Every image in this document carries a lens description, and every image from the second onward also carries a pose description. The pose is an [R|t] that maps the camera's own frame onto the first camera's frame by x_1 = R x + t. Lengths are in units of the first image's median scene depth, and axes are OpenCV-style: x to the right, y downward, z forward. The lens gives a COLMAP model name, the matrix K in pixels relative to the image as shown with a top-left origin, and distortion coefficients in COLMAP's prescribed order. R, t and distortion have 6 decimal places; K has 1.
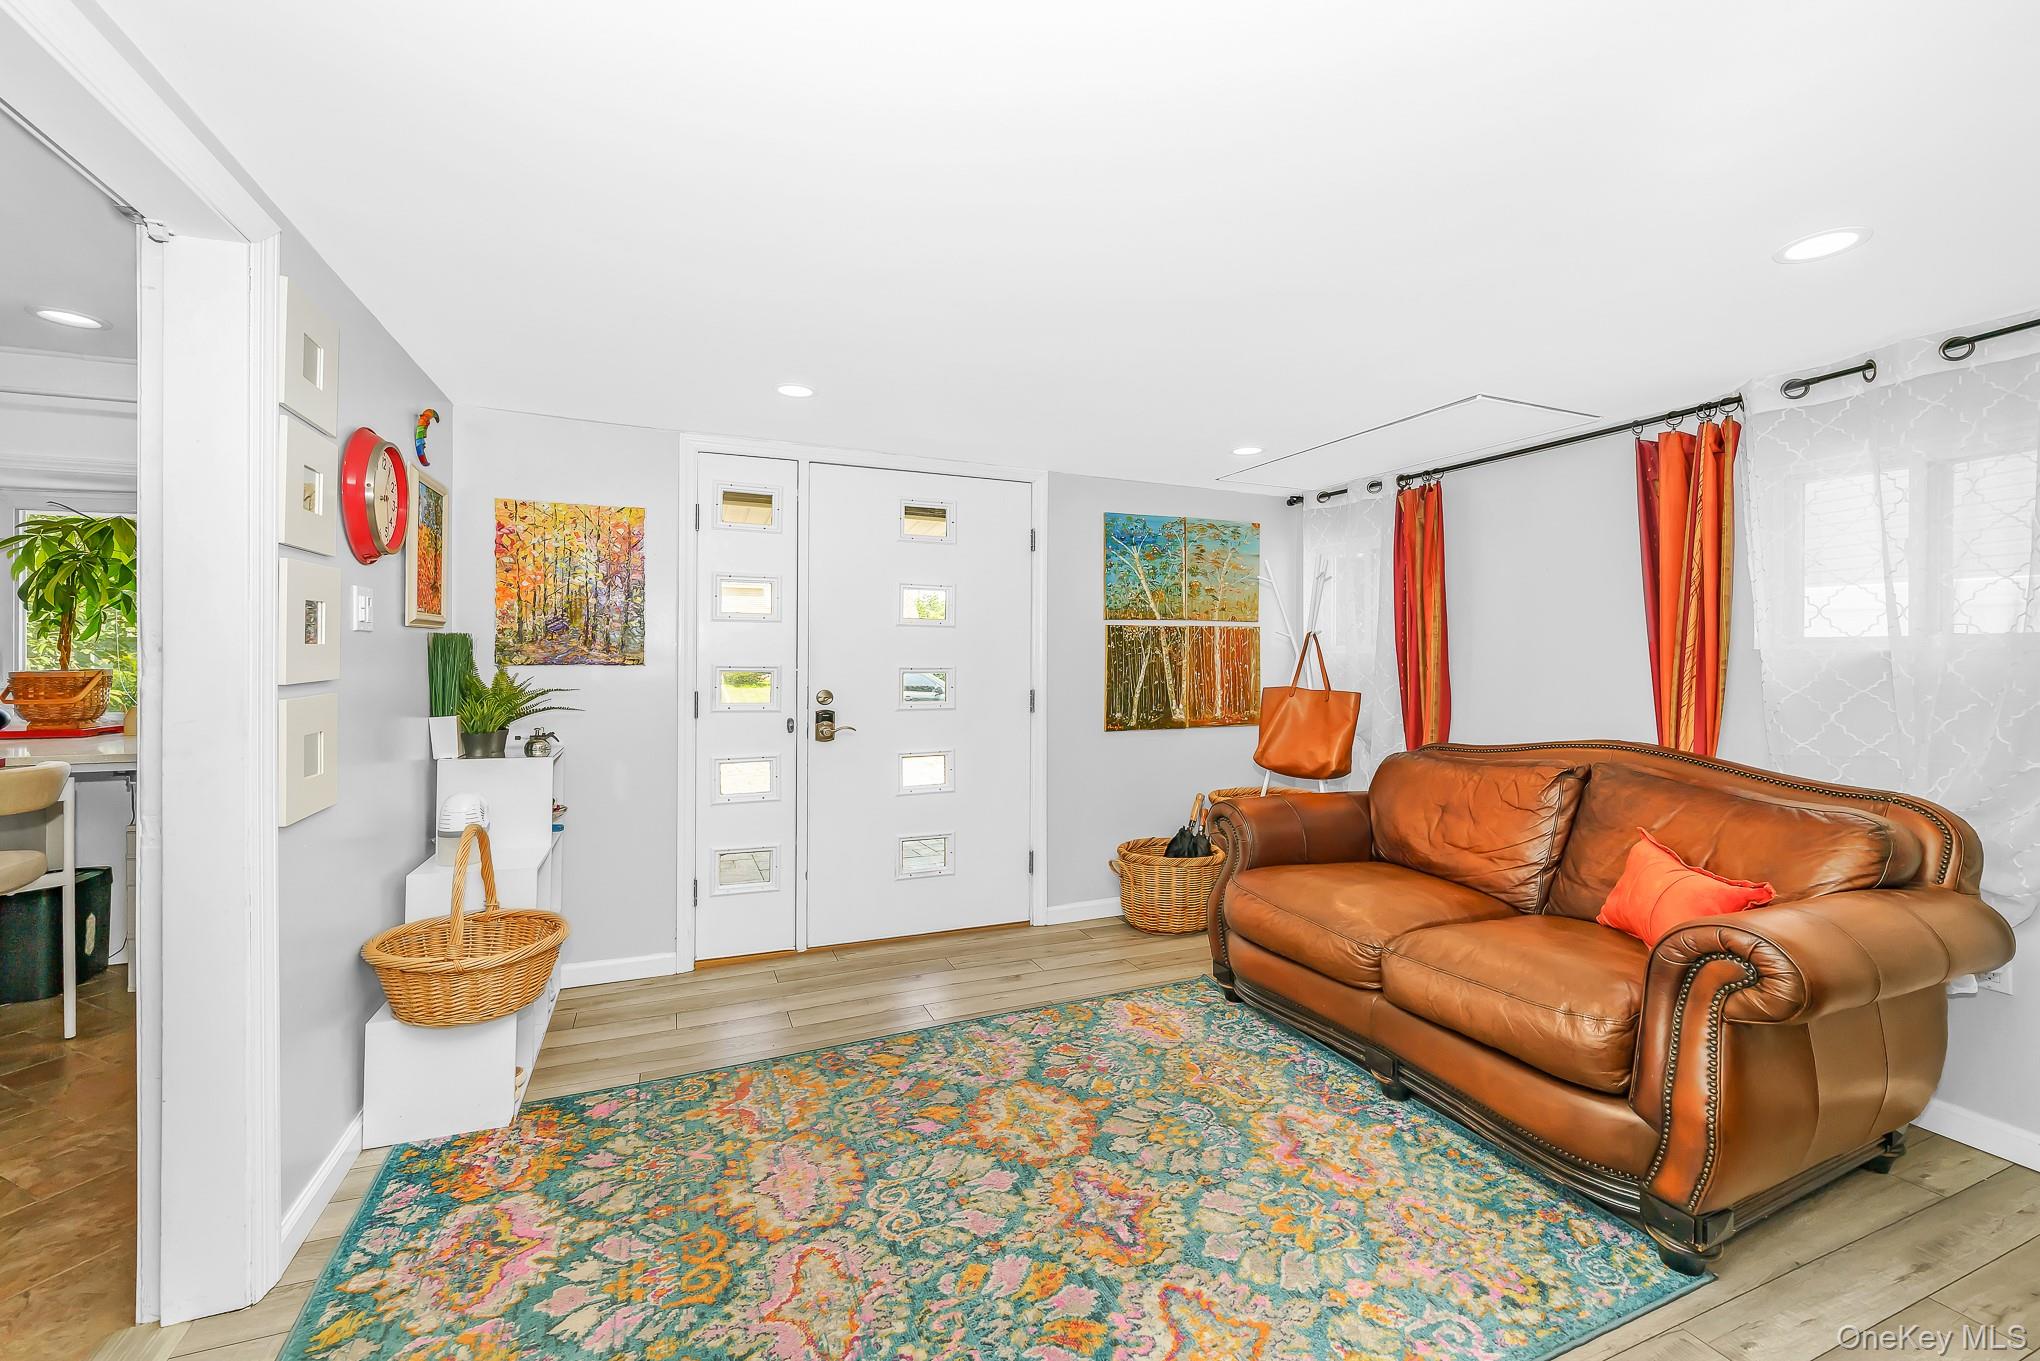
lens RADIAL K [[810.4, 0, 1018.5], [0, 810.4, 665.4], [0, 0, 1]] dist [0.000974, 0.000141]
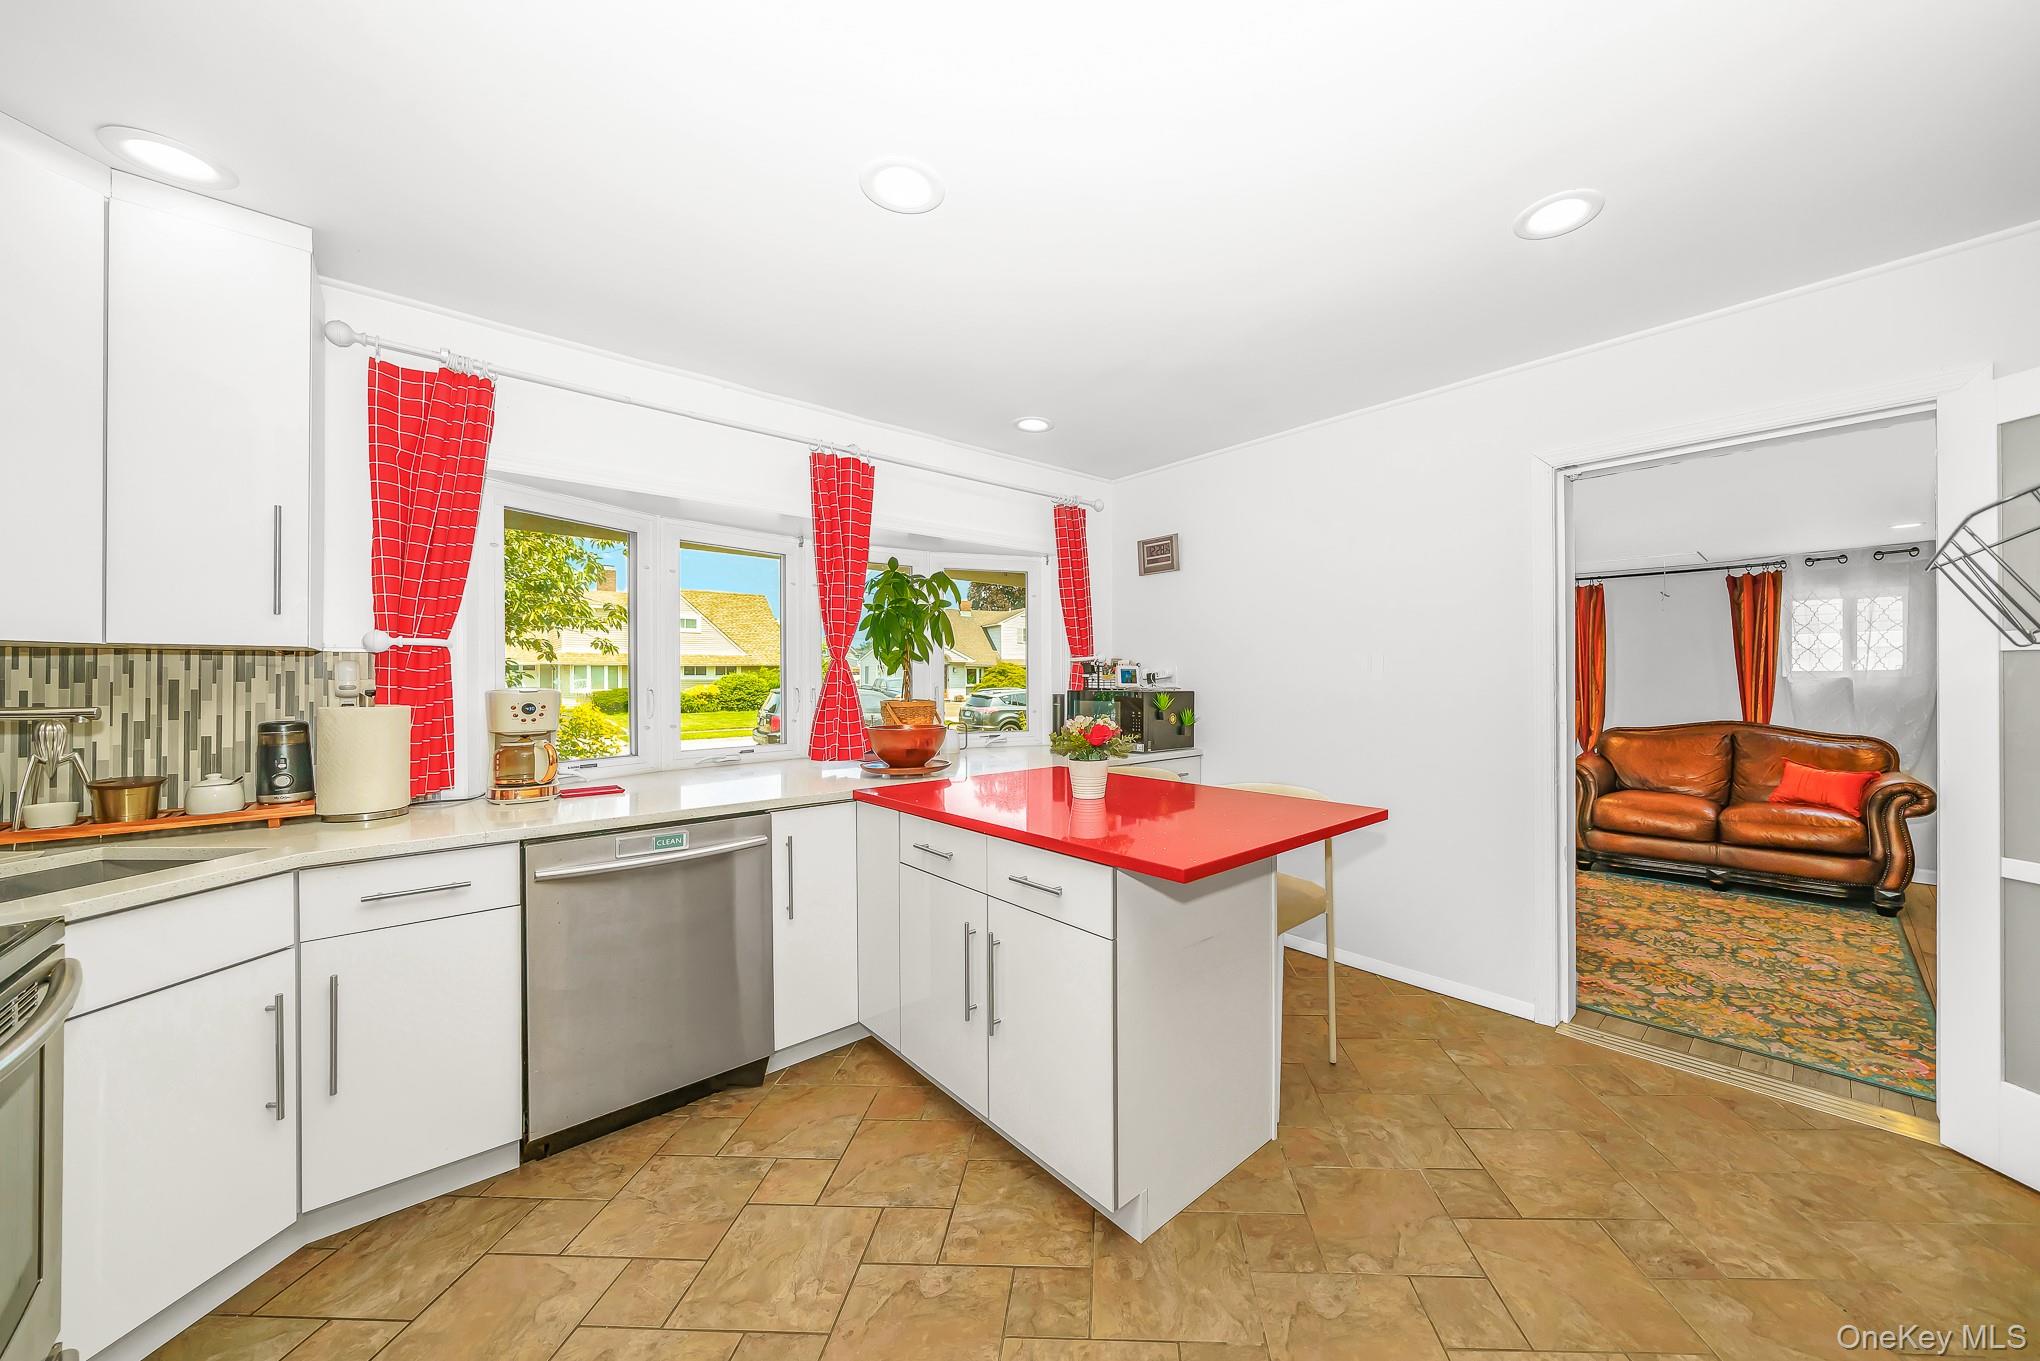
lens RADIAL K [[779.1, 0, 1021.8], [0, 779.1, 684.9], [0, 0, 1]] dist [-0.005479, 0.000126]
pose [[0.926086, -0.017399, 0.376912, -1.763808], [0.016340, 0.999848, 0.006006, -0.039717], [-0.376959, 0.000597, 0.926230, -0.166748]]
